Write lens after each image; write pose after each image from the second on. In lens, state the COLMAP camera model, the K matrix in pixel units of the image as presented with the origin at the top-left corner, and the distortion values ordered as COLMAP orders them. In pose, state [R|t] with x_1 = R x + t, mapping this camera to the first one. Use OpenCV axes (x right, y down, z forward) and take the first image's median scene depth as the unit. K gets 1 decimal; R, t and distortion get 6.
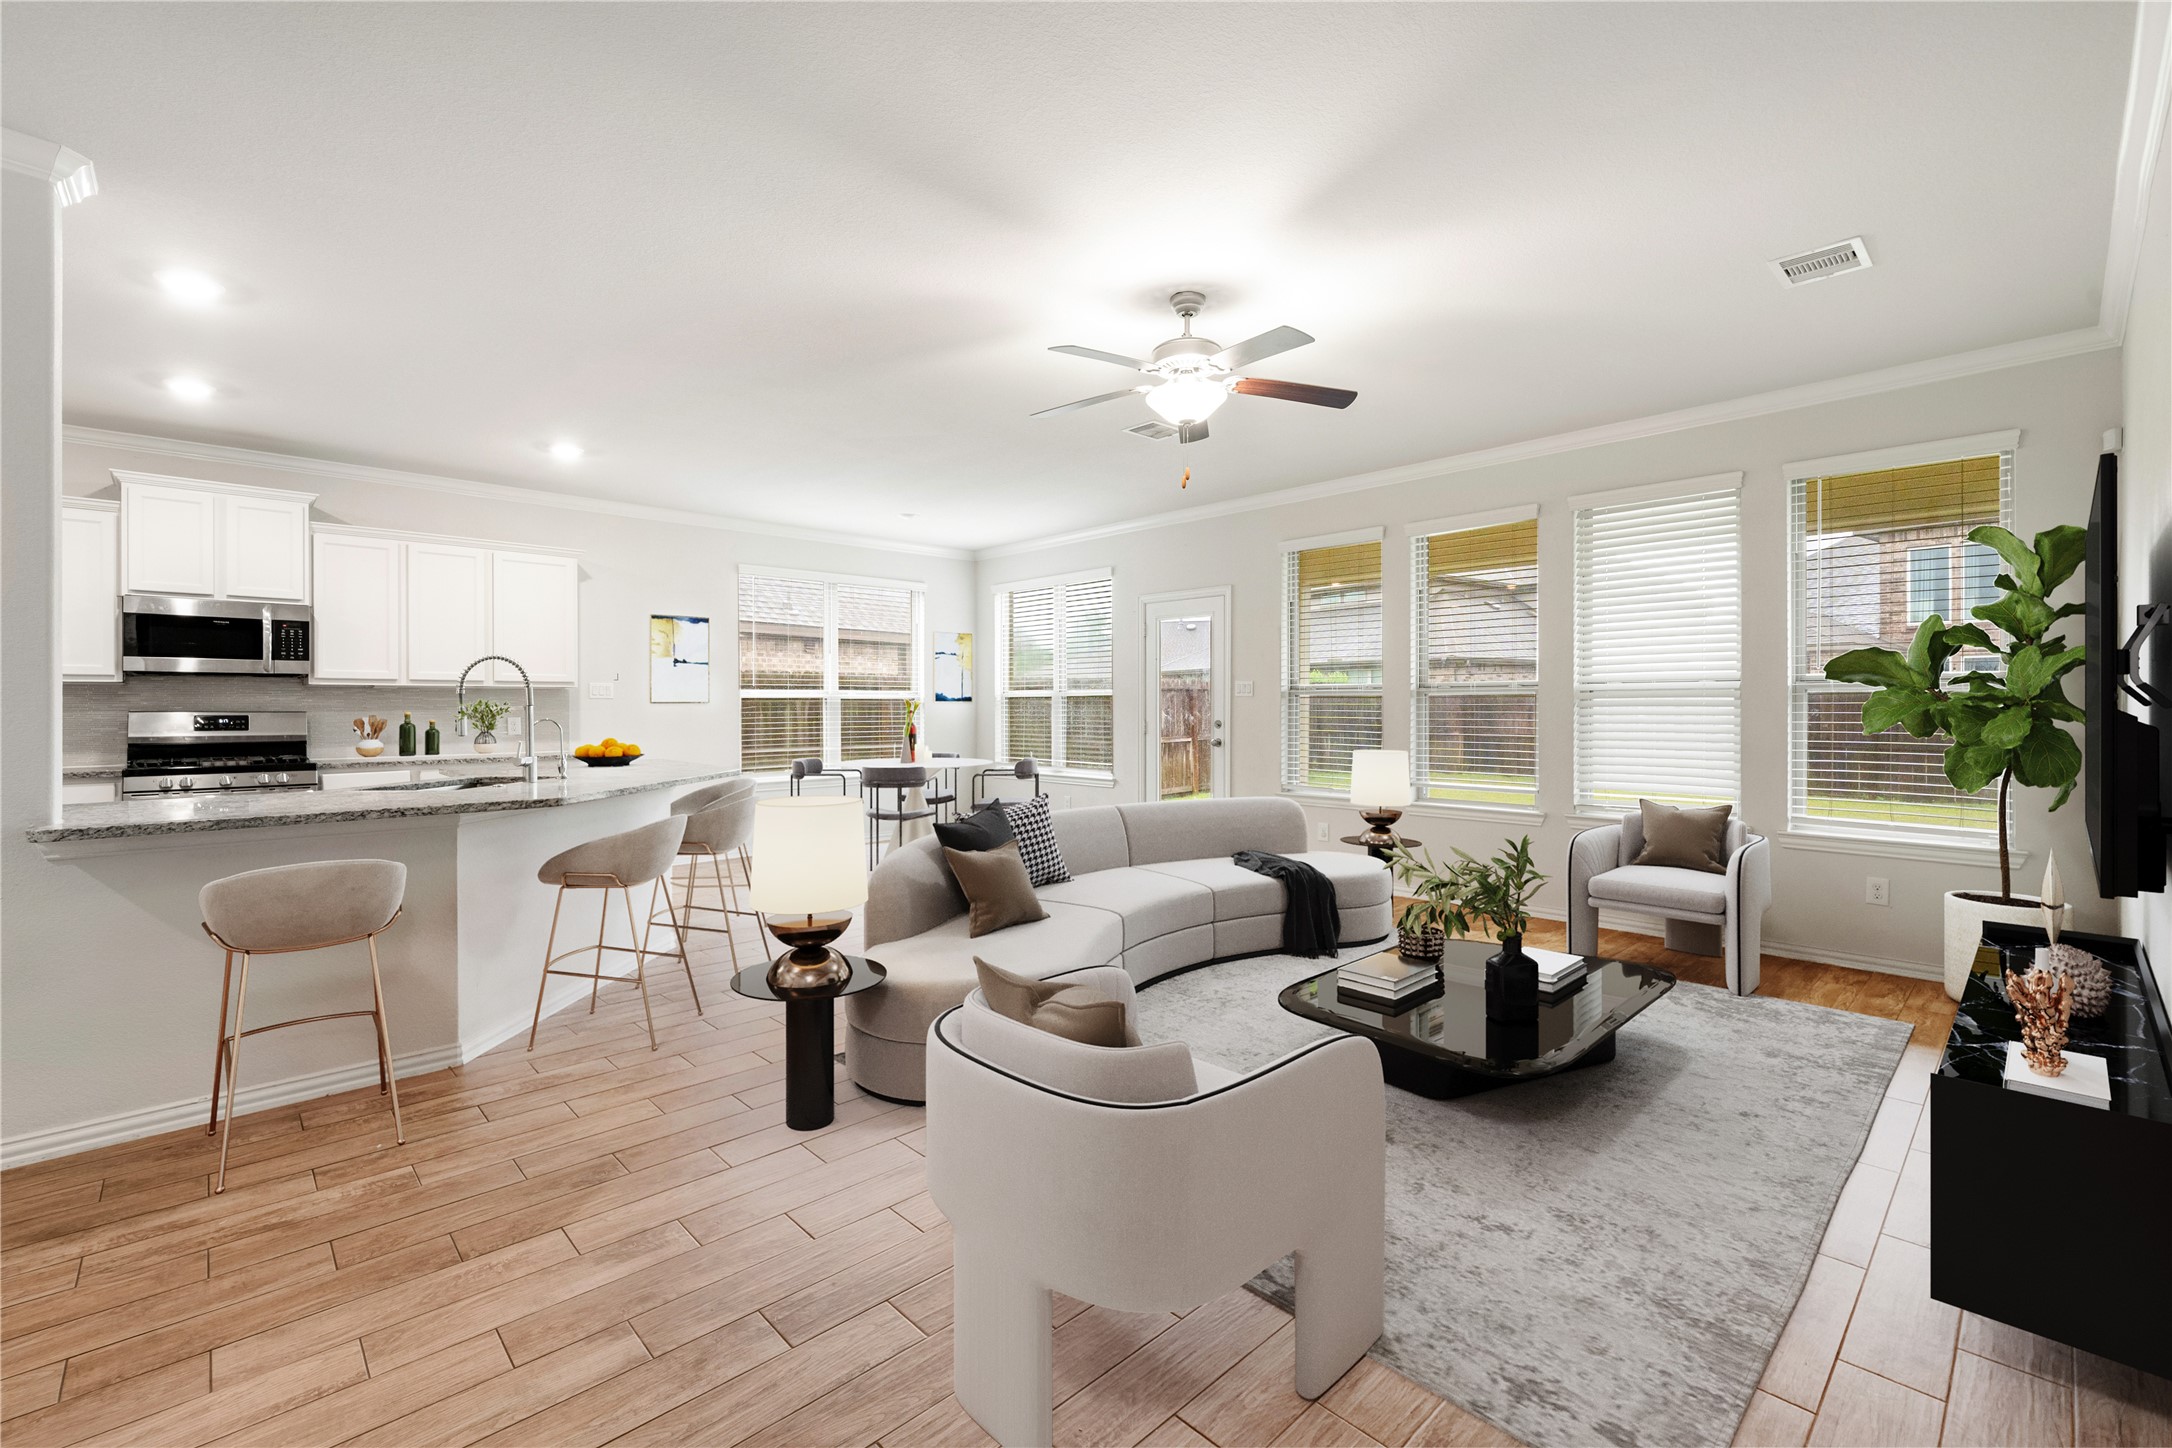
lens RADIAL K [[954.3, 0, 1085.1], [0, 954.3, 715.5], [0, 0, 1]] dist [-0.003678, -0.000543]
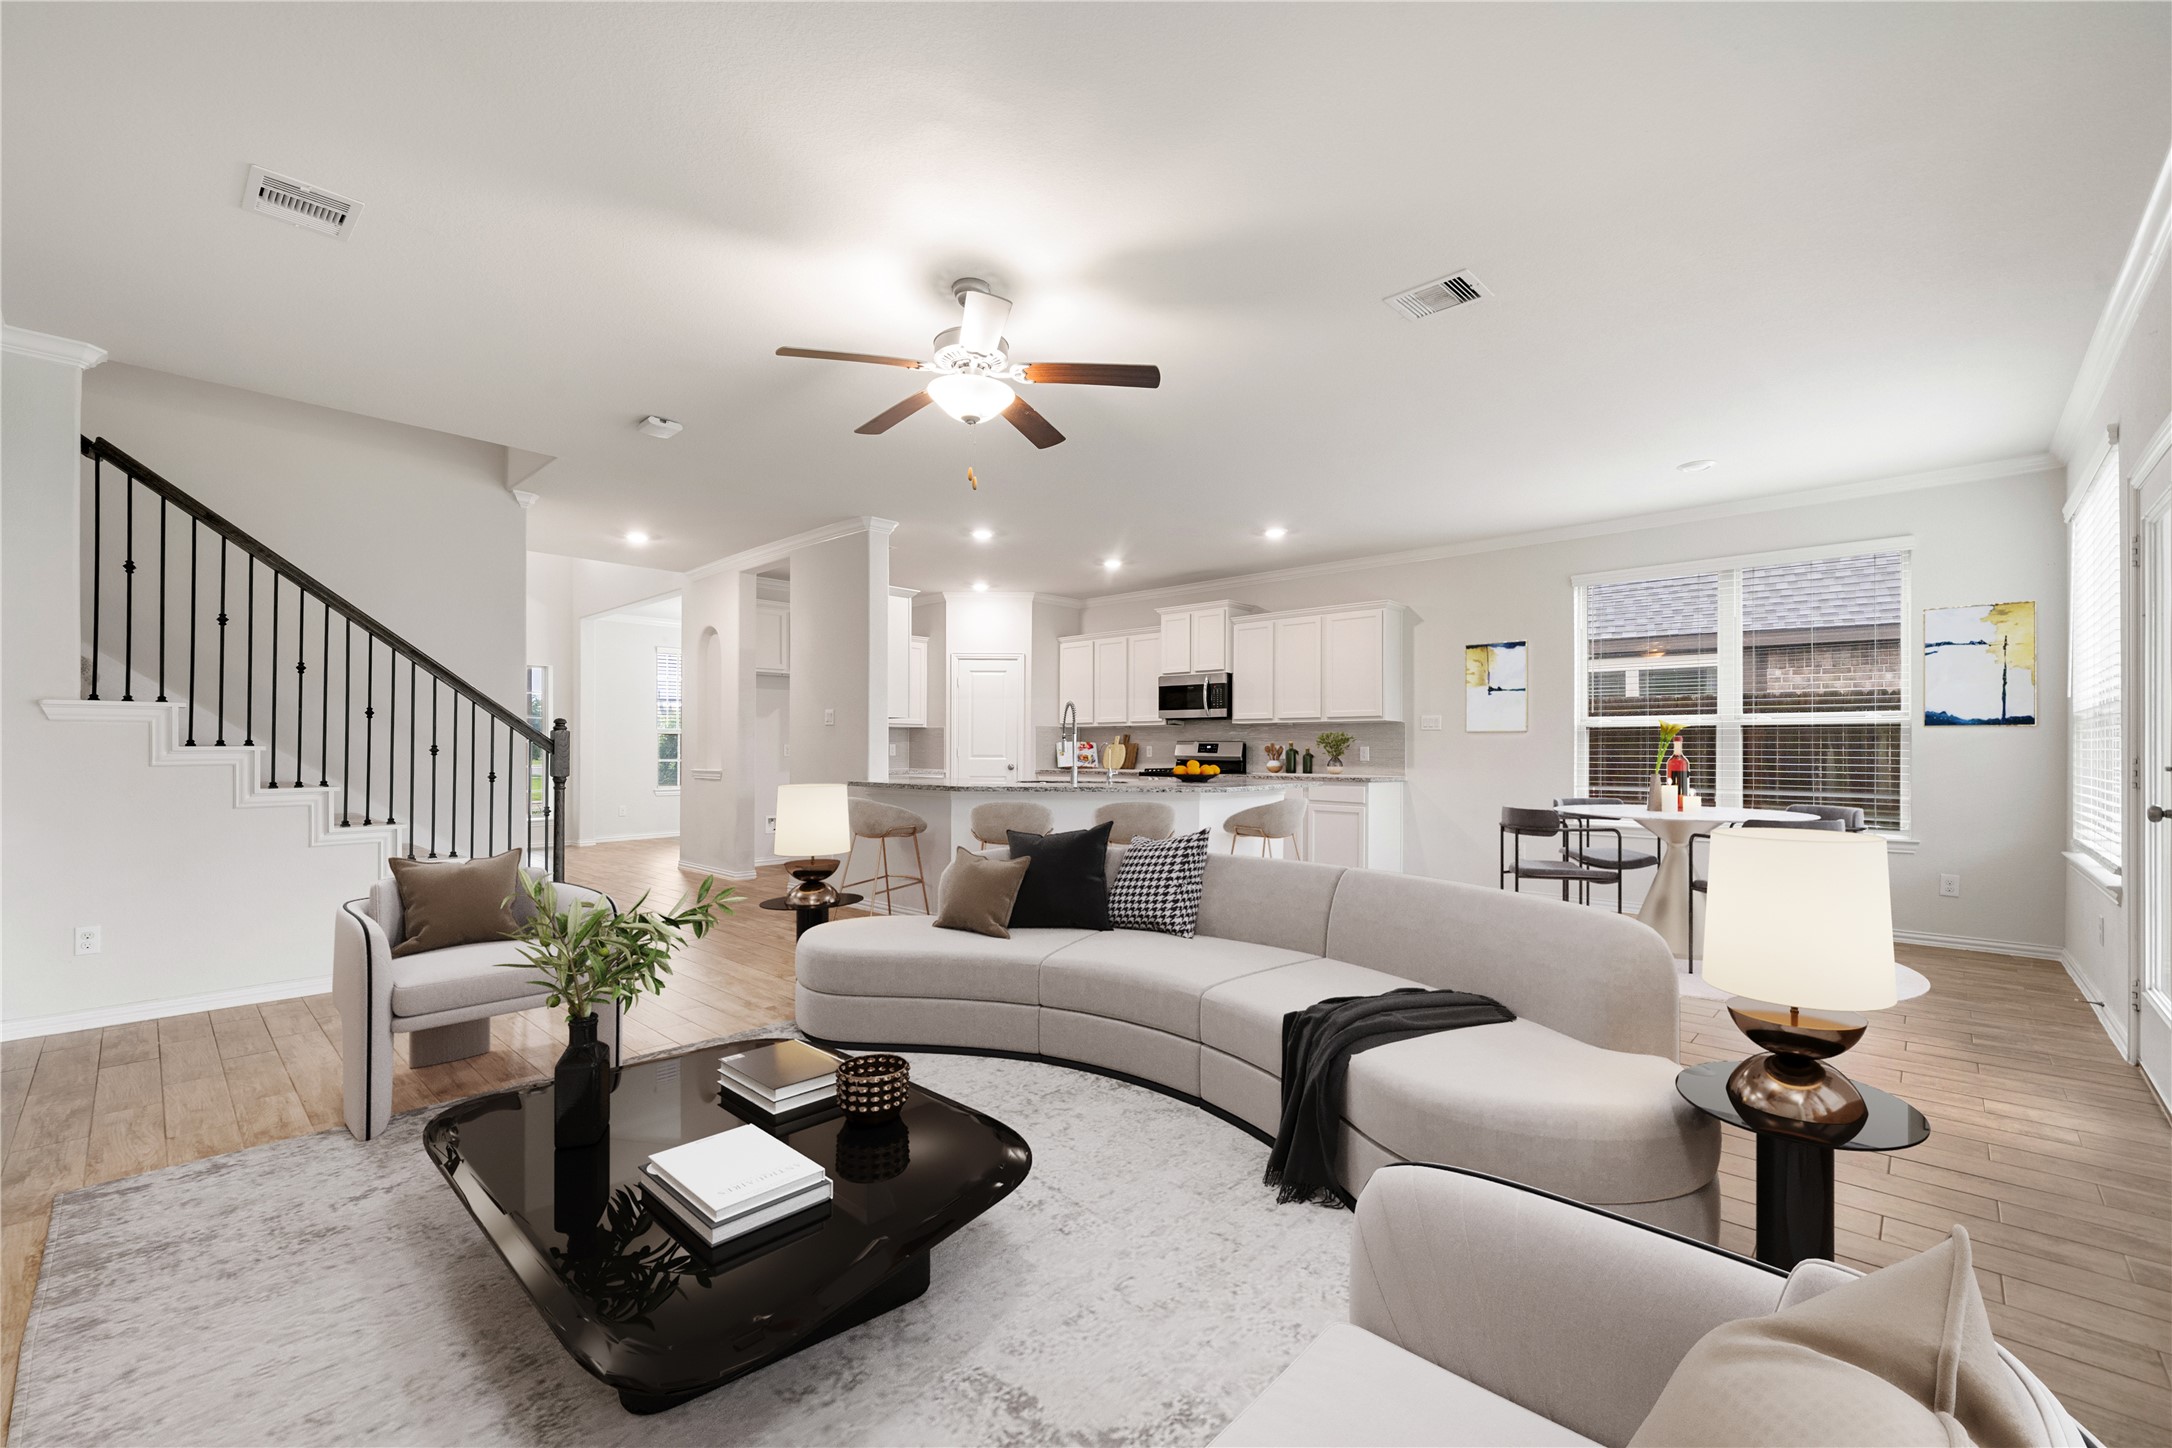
lens RADIAL K [[866.9, 0, 1089.4], [0, 866.9, 739.3], [0, 0, 1]] dist [0.001060, 0.000209]
pose [[0.056636, -0.004537, -0.998385, 0.593159], [-0.009425, 0.999943, -0.005078, 0.002275], [0.998350, 0.009697, 0.056590, 0.708049]]
